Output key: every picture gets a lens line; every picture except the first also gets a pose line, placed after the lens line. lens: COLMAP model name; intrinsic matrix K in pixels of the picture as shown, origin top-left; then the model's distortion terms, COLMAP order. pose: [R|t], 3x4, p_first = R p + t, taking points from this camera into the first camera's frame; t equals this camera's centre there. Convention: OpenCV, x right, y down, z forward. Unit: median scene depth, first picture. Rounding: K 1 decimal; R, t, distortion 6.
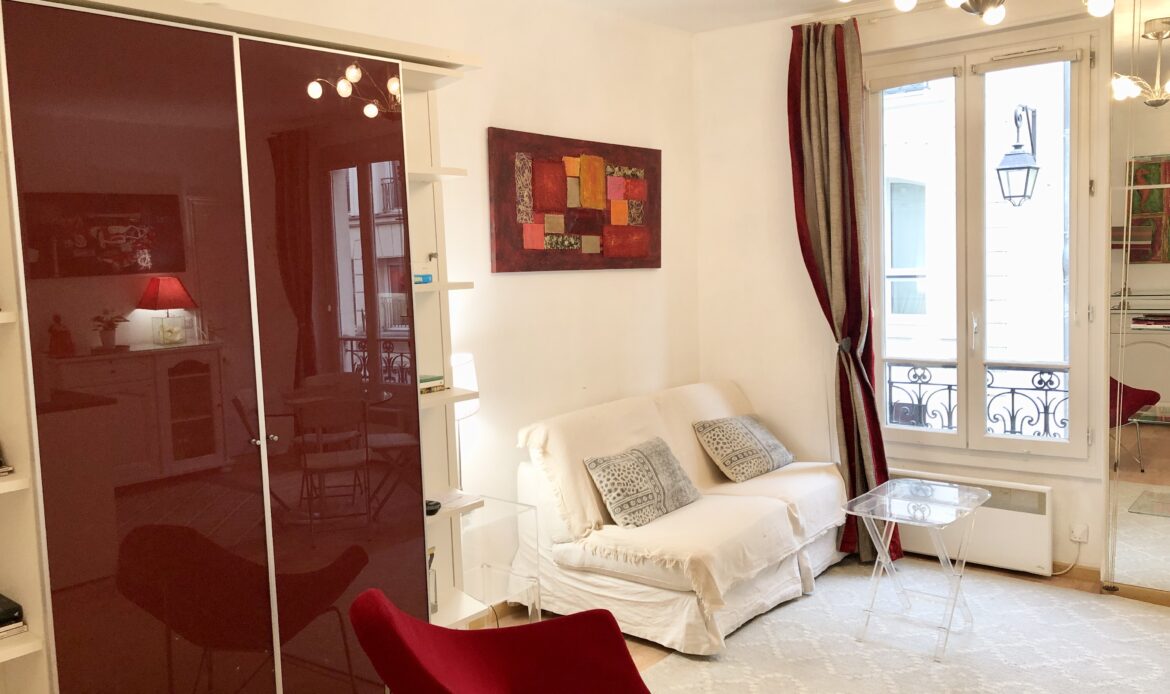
lens RADIAL K [[954.6, 0, 585.1], [0, 954.6, 339.7], [0, 0, 1]] dist [0.047239, -0.061474]
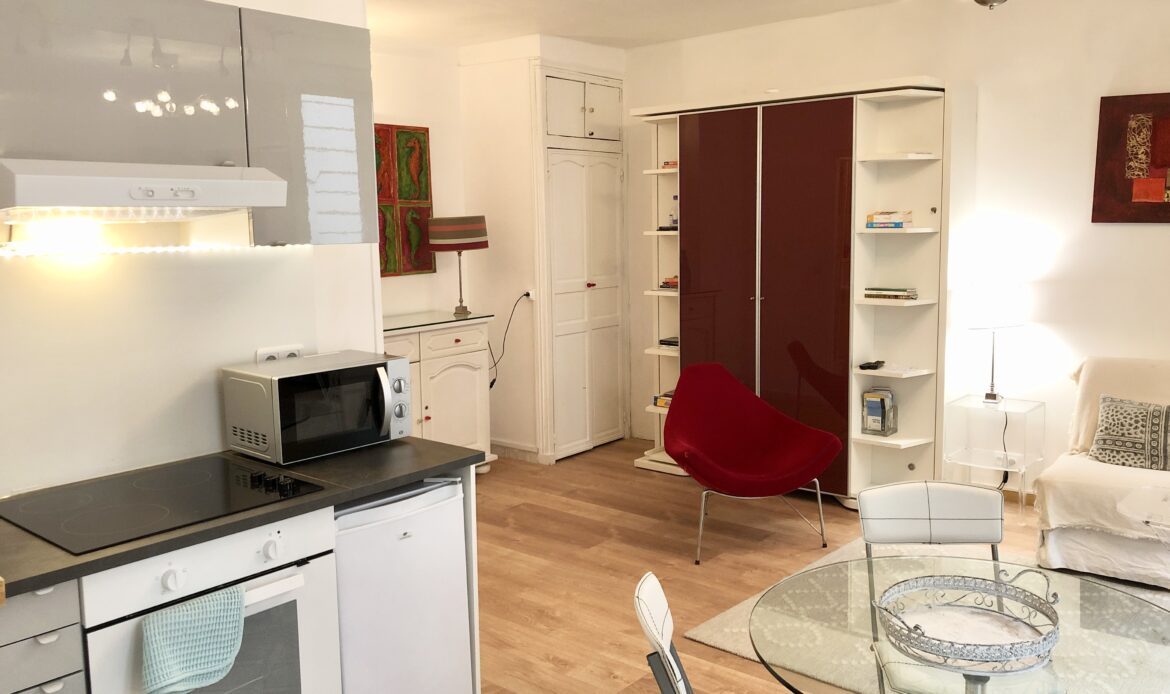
lens RADIAL K [[954.6, 0, 592.3], [0, 954.6, 337.8], [0, 0, 1]] dist [0.047239, -0.061474]
pose [[0.004382, 0.156990, -0.987591, 1.028039], [-0.072658, 0.985040, 0.156262, -0.067605], [0.997347, 0.071072, 0.015723, 0.365337]]
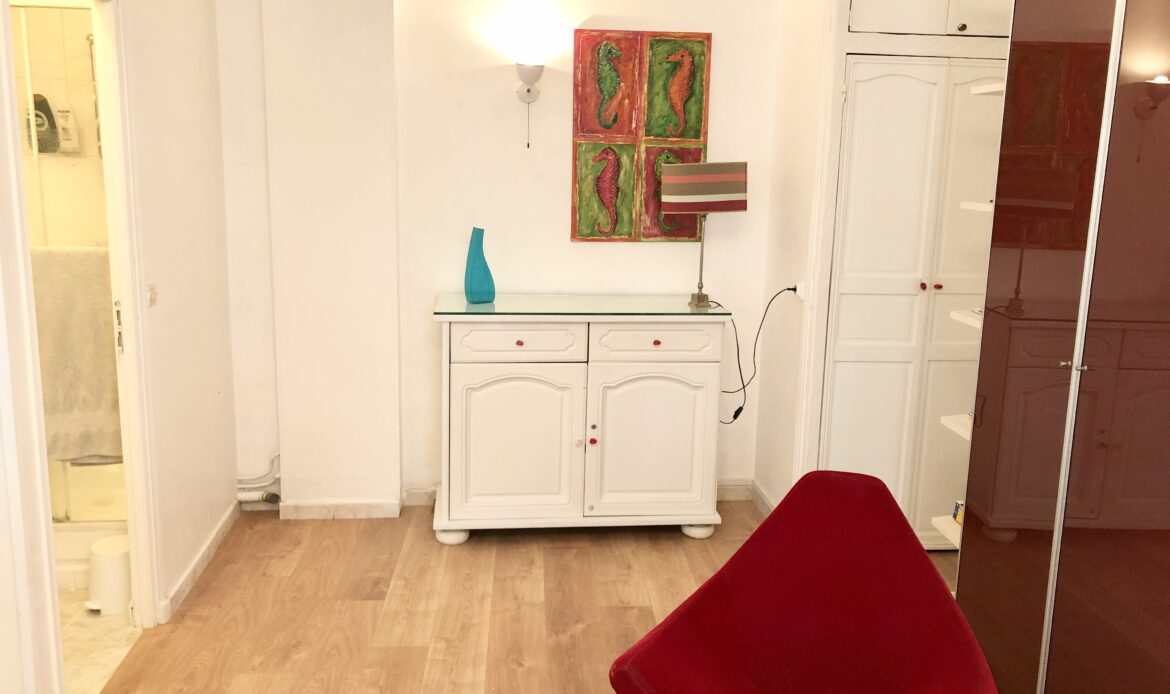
lens RADIAL K [[954.6, 0, 579.7], [0, 954.6, 334.0], [0, 0, 1]] dist [0.047239, -0.061474]
pose [[-0.726473, 0.138079, -0.673180, 0.387672], [-0.062380, 0.962311, 0.264701, -0.089325], [0.684358, 0.234291, -0.690479, 0.782042]]
